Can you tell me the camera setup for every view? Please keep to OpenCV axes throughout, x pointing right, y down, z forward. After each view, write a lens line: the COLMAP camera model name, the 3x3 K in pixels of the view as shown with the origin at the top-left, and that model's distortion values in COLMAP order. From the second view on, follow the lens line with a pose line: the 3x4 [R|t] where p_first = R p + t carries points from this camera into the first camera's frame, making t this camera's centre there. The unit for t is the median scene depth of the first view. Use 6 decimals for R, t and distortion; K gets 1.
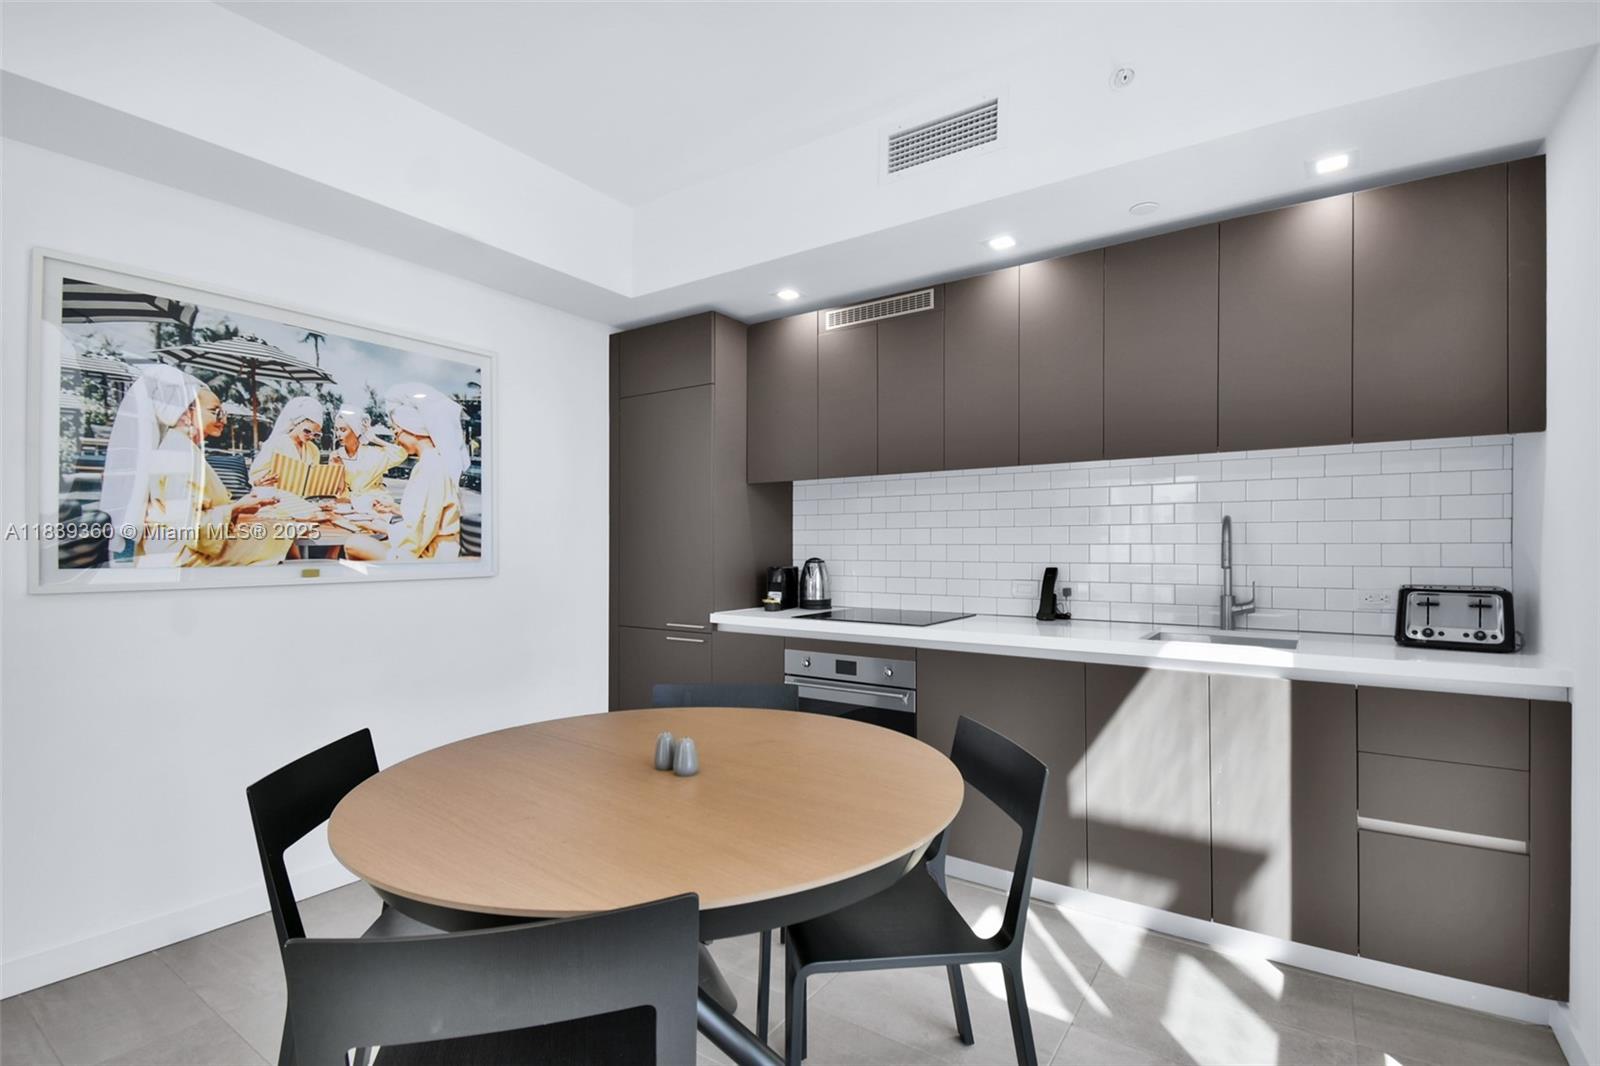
lens RADIAL K [[738.3, 0, 810.0], [0, 738.3, 544.7], [0, 0, 1]] dist [0.024942, -0.024804]
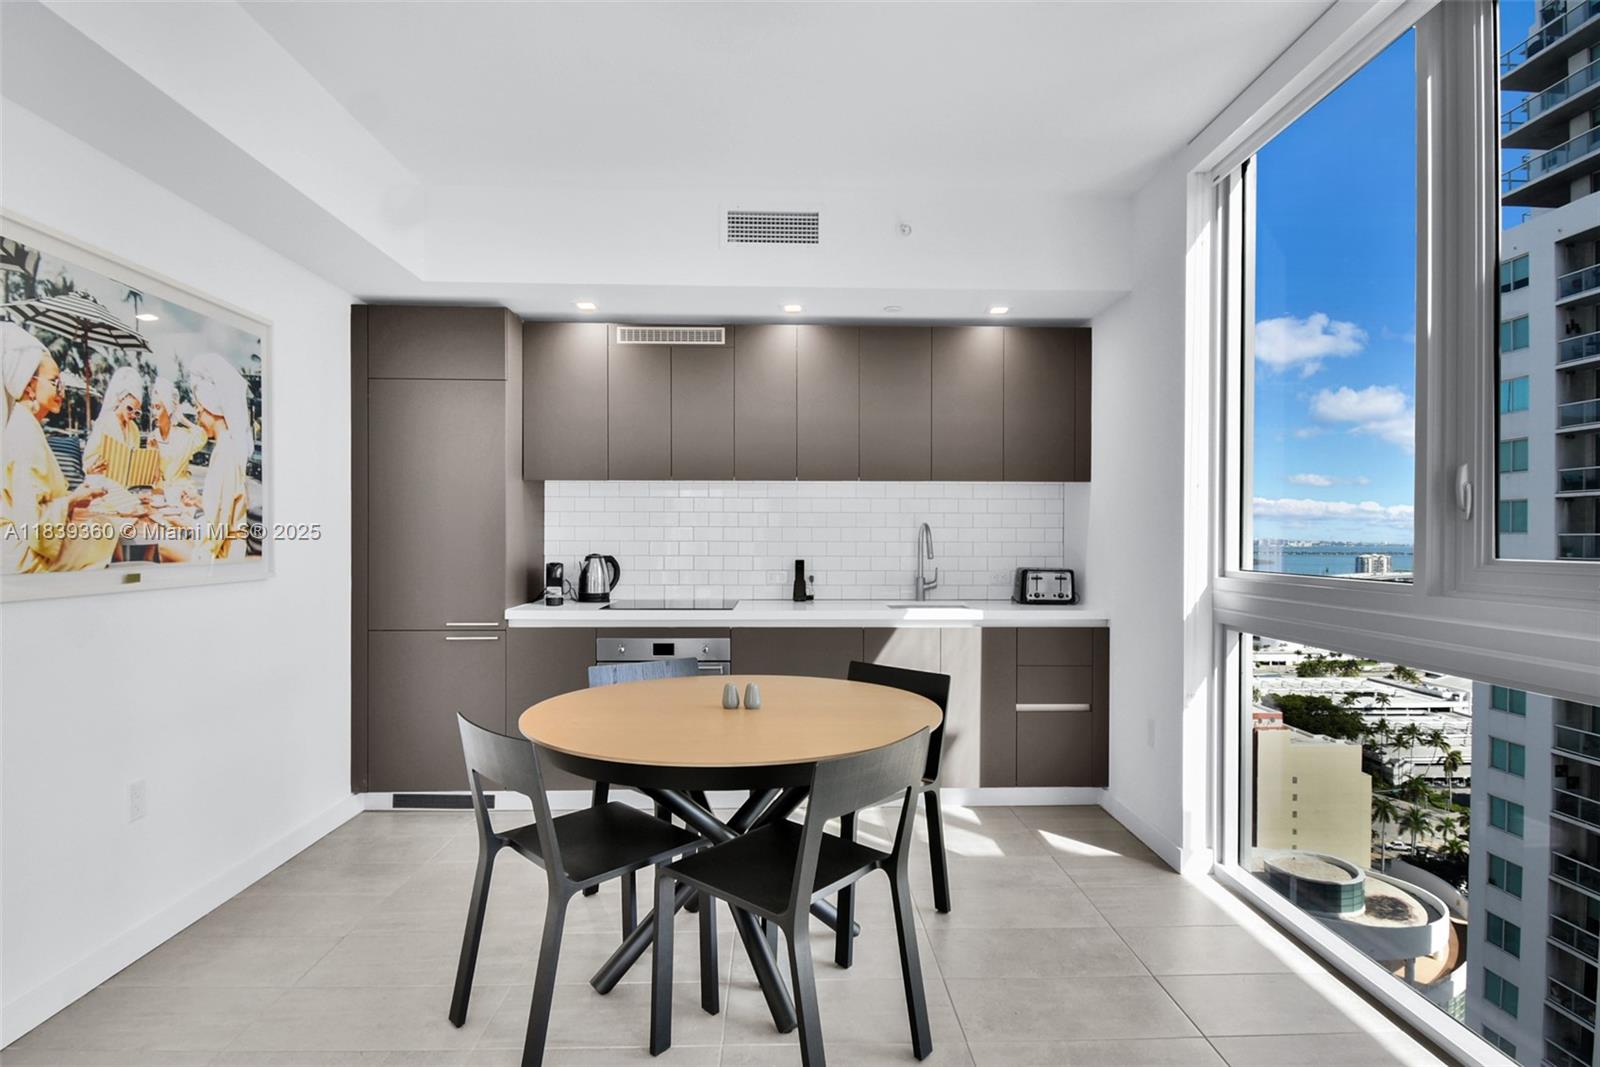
lens RADIAL K [[852.4, 0, 810.8], [0, 852.4, 541.0], [0, 0, 1]] dist [0.022831, -0.026626]
pose [[0.806120, -0.000042, 0.591753, -0.636056], [-0.005904, 0.999950, 0.008114, -0.016339], [-0.591723, -0.010035, 0.806079, -0.233109]]
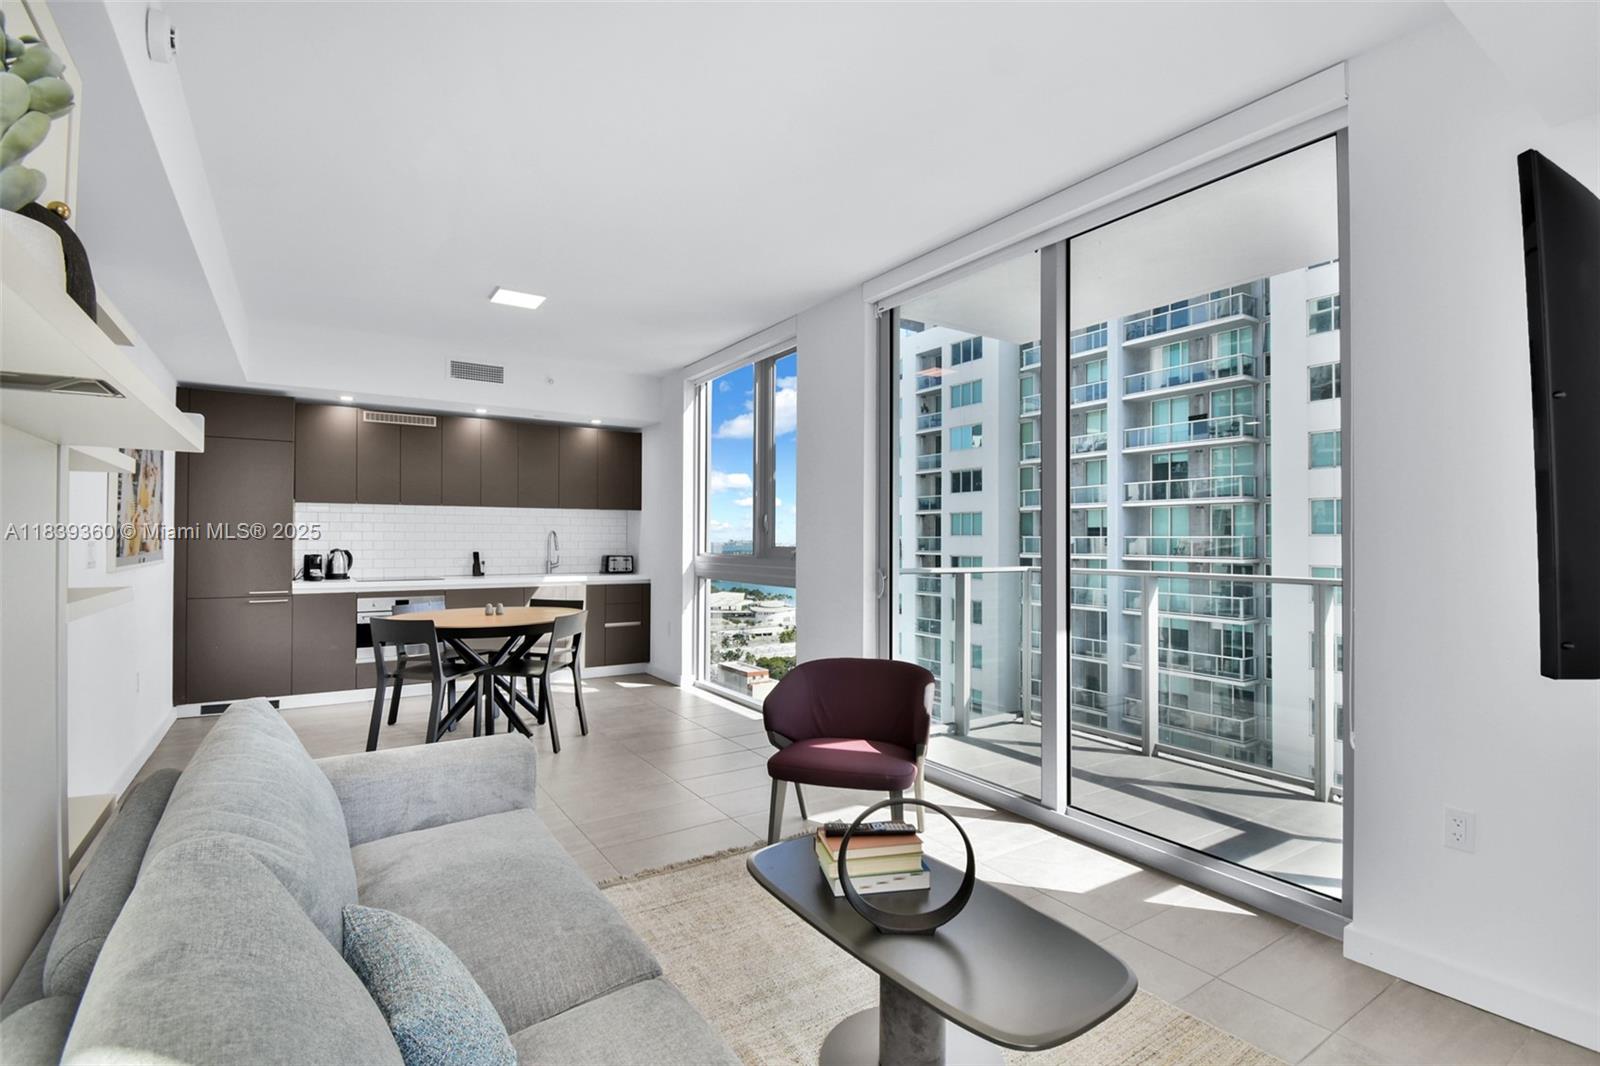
lens RADIAL K [[738.8, 0, 803.0], [0, 738.8, 531.7], [0, 0, 1]] dist [0.023791, -0.024828]
pose [[0.380405, 0.012334, 0.924738, -1.598508], [-0.008077, 0.999917, -0.010014, -0.016837], [-0.924785, -0.003660, 0.380473, -0.865331]]
